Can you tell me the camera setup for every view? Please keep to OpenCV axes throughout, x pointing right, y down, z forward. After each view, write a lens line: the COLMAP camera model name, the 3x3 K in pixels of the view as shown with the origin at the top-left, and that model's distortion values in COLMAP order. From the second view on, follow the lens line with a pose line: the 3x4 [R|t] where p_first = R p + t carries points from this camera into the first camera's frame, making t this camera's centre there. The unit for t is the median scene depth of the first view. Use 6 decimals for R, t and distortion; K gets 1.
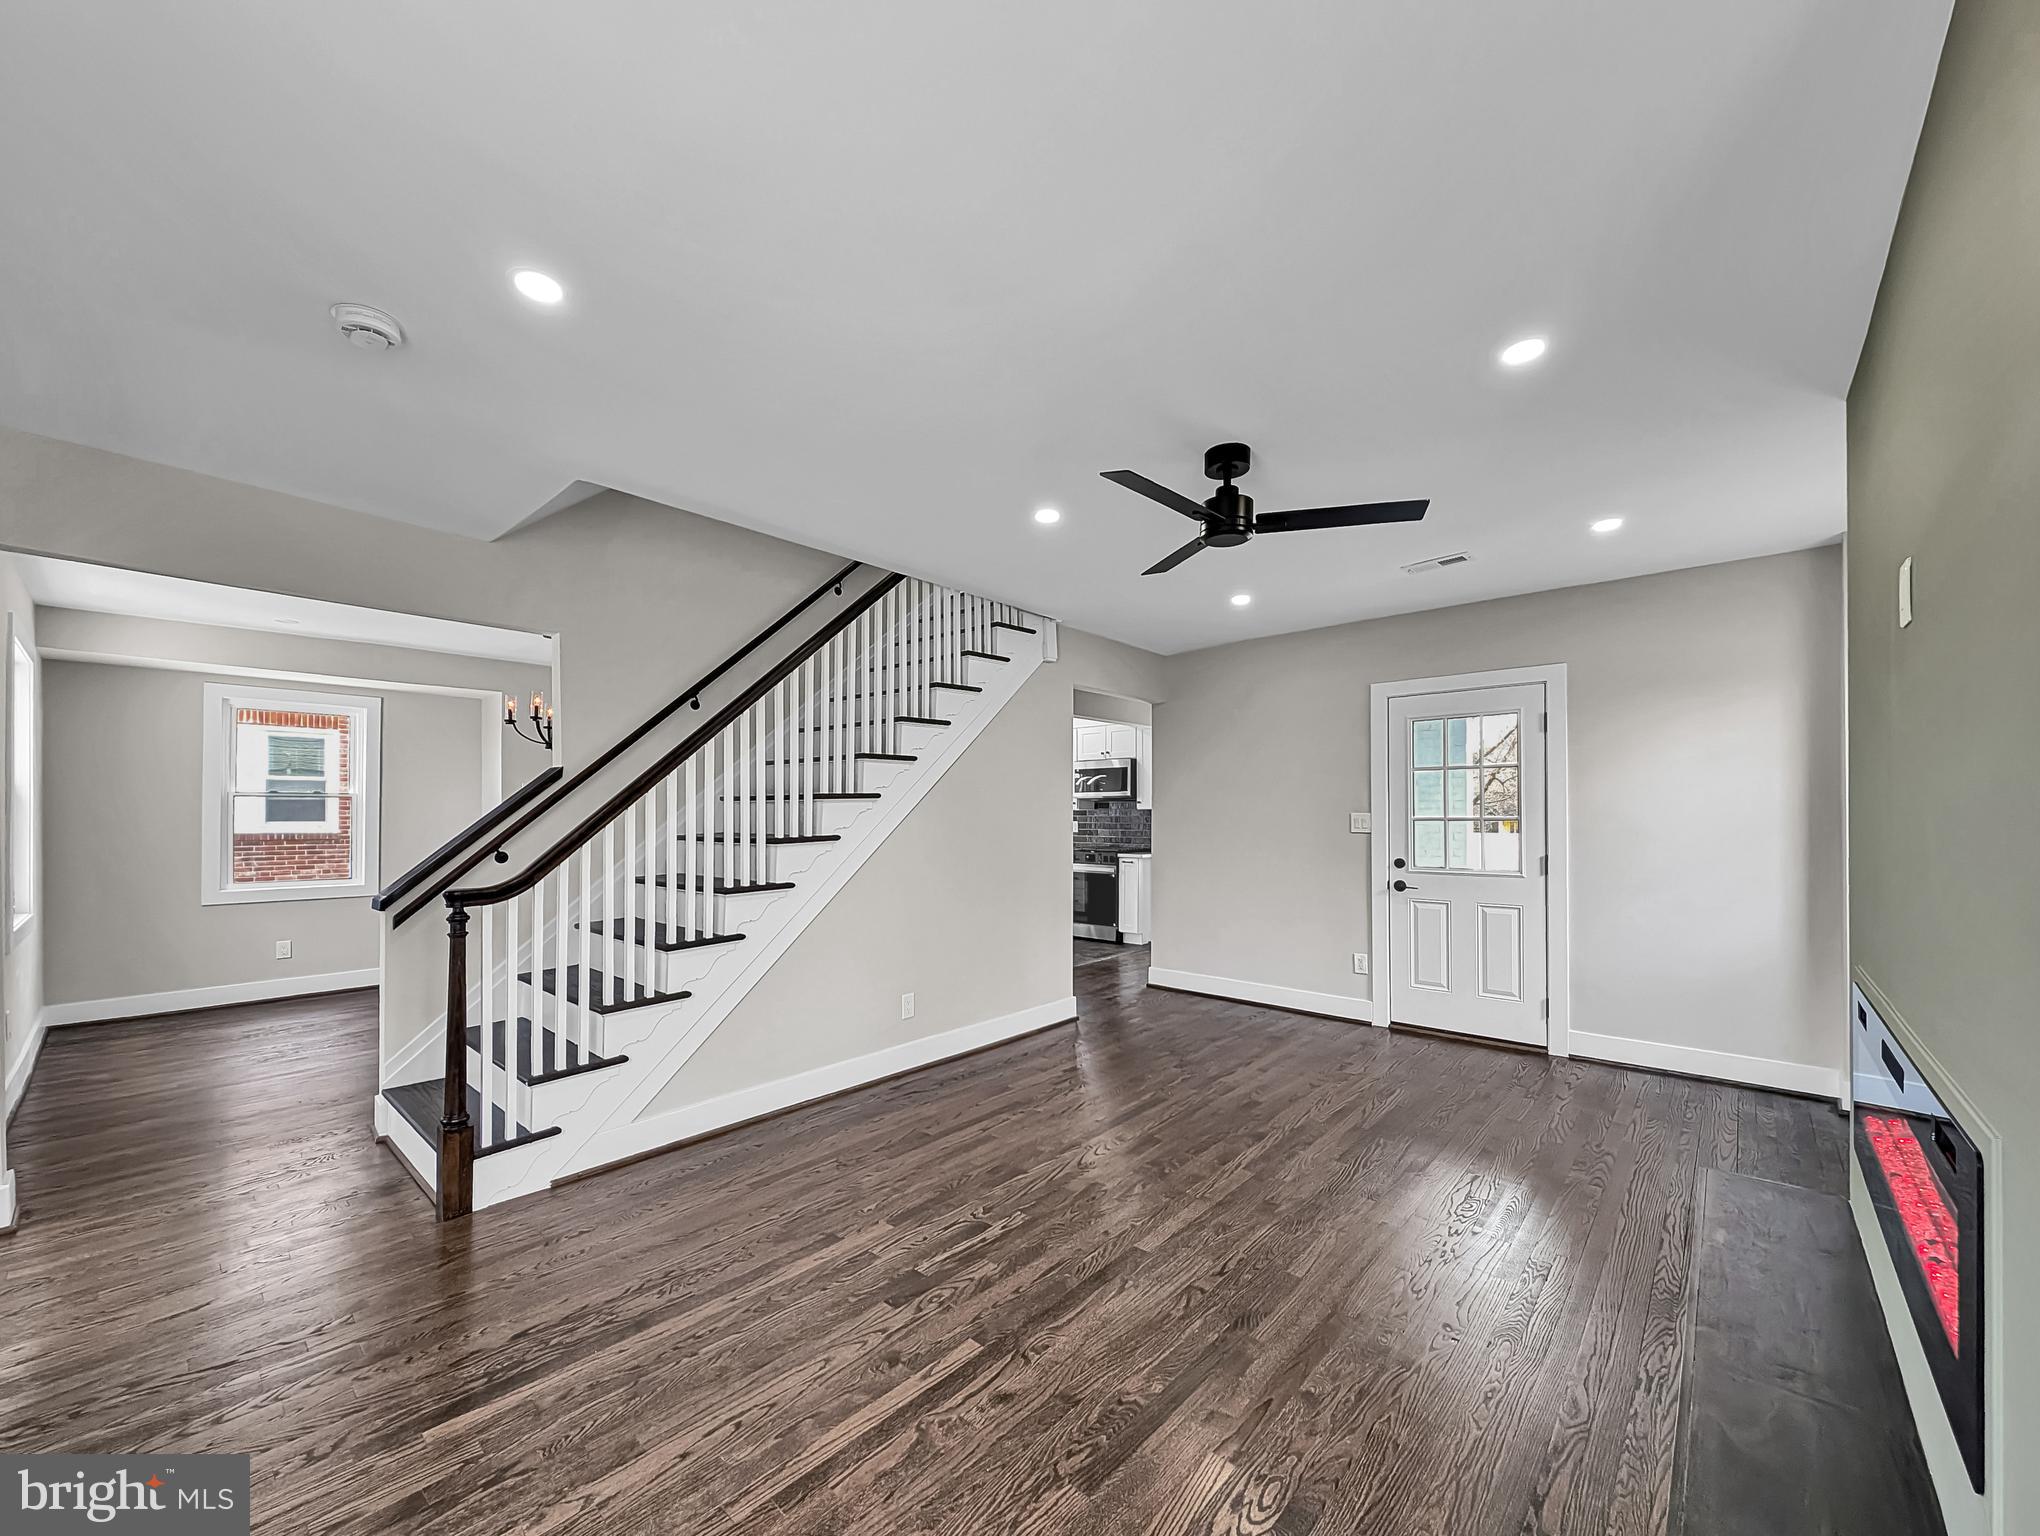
lens RADIAL K [[784.1, 0, 1018.7], [0, 784.1, 807.6], [0, 0, 1]] dist [0.011065, -0.000246]
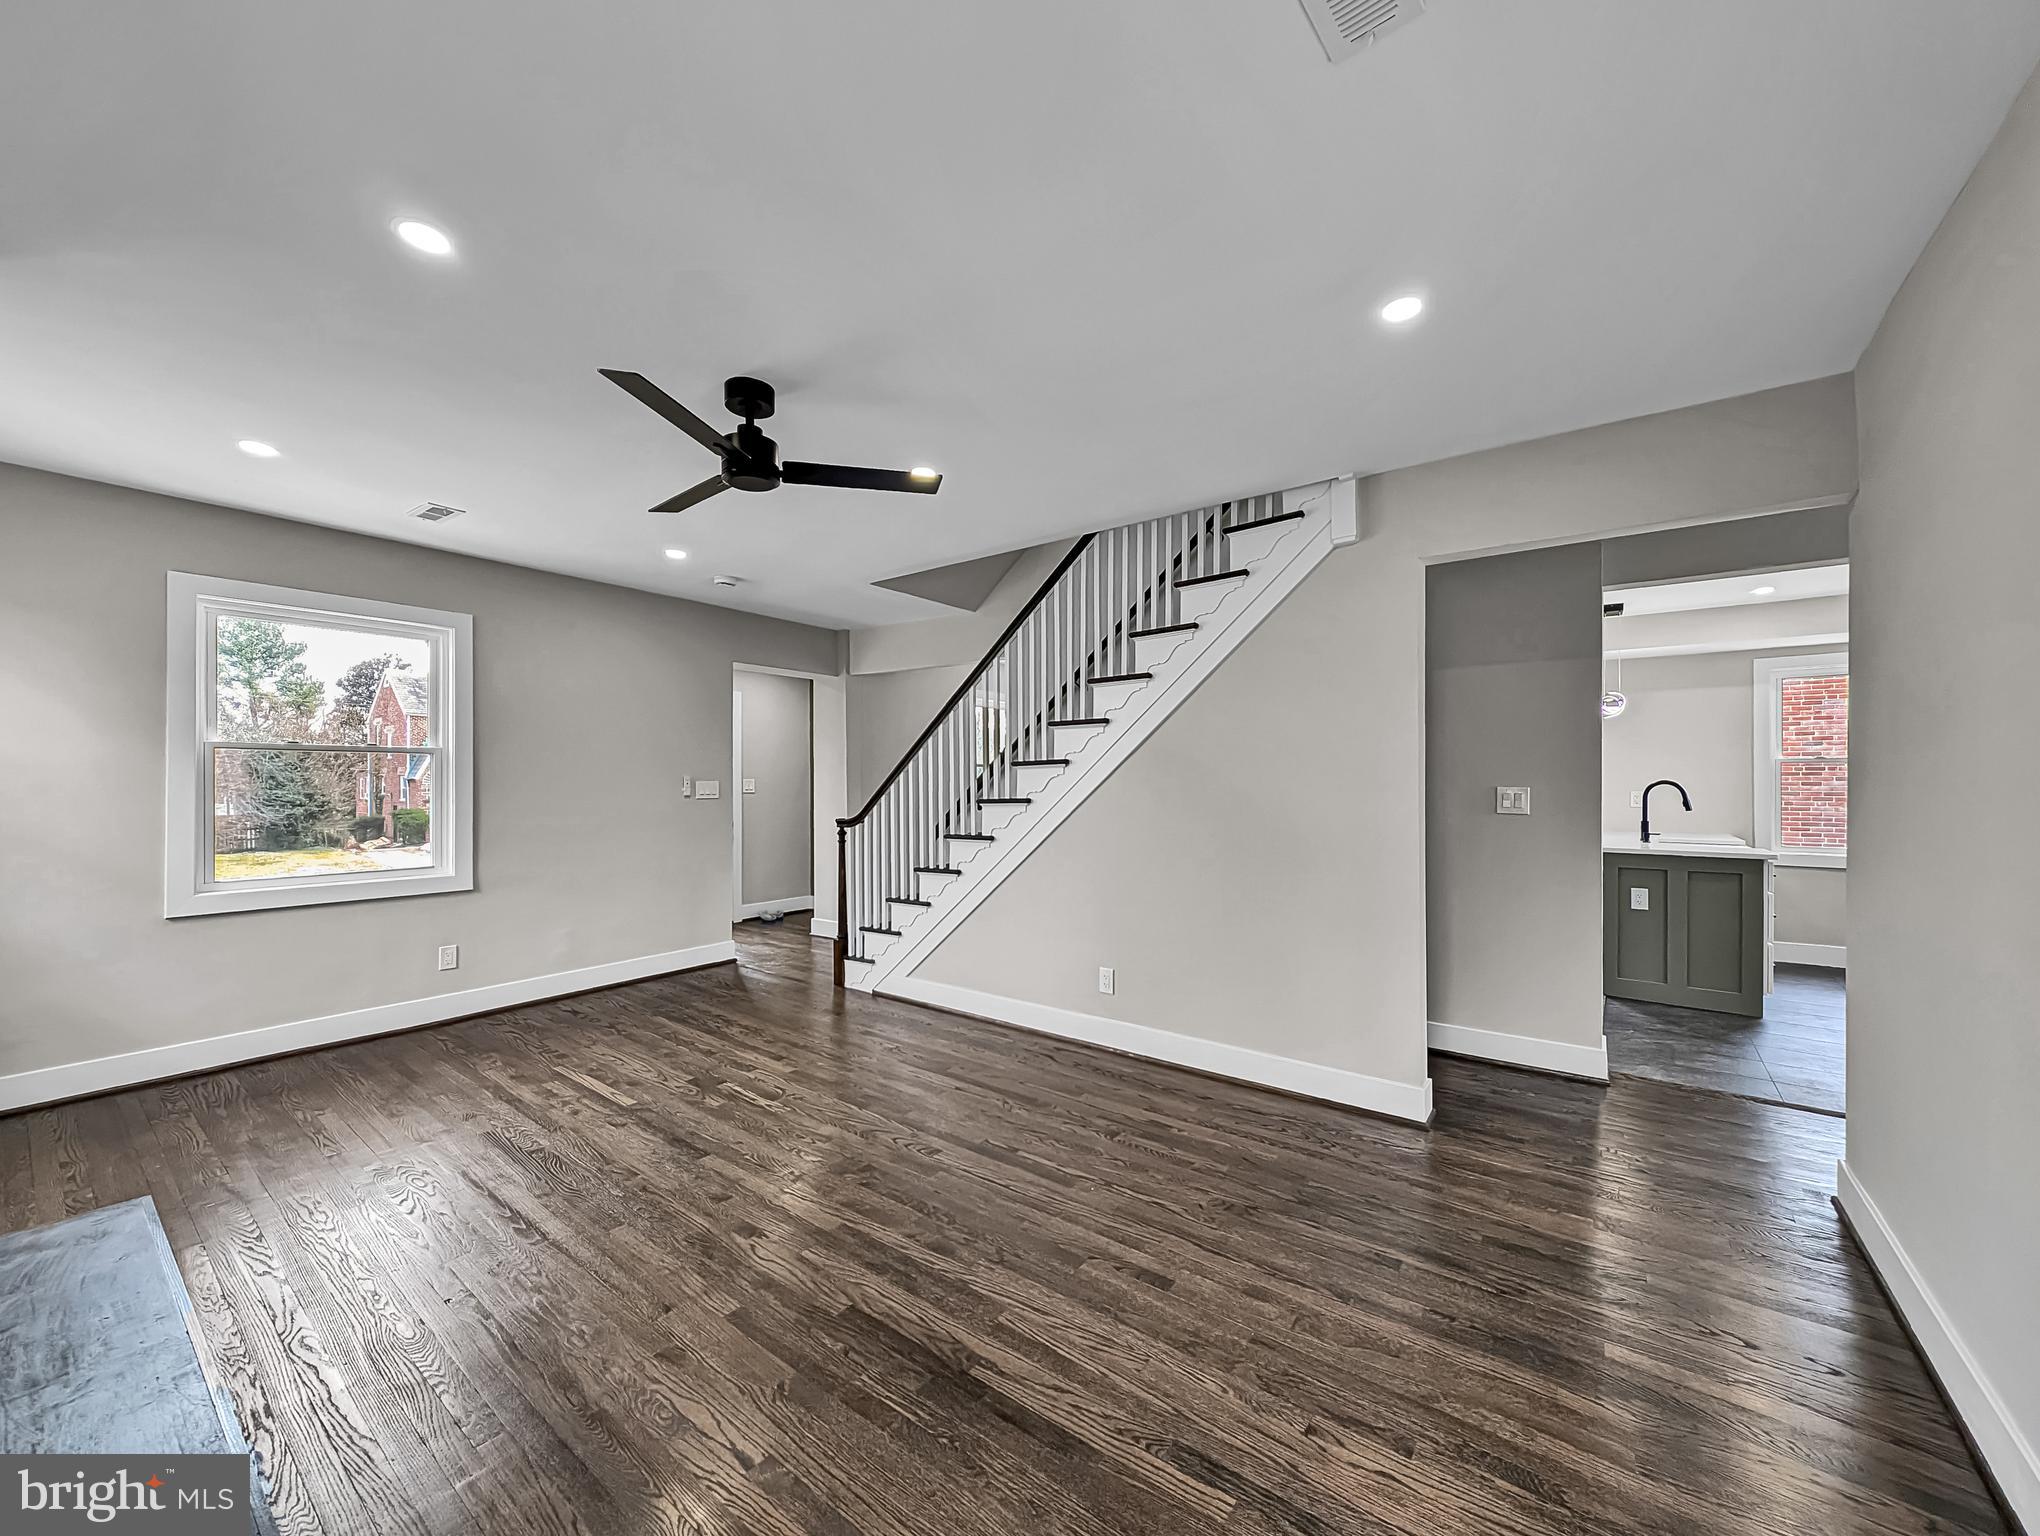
lens RADIAL K [[784.1, 0, 1016.5], [0, 784.1, 777.4], [0, 0, 1]] dist [0.011065, -0.000246]
pose [[0.083715, -0.001340, -0.996489, 1.156025], [0.009791, 0.999952, -0.000522, 0.007576], [0.996442, -0.009713, 0.083724, 1.171507]]
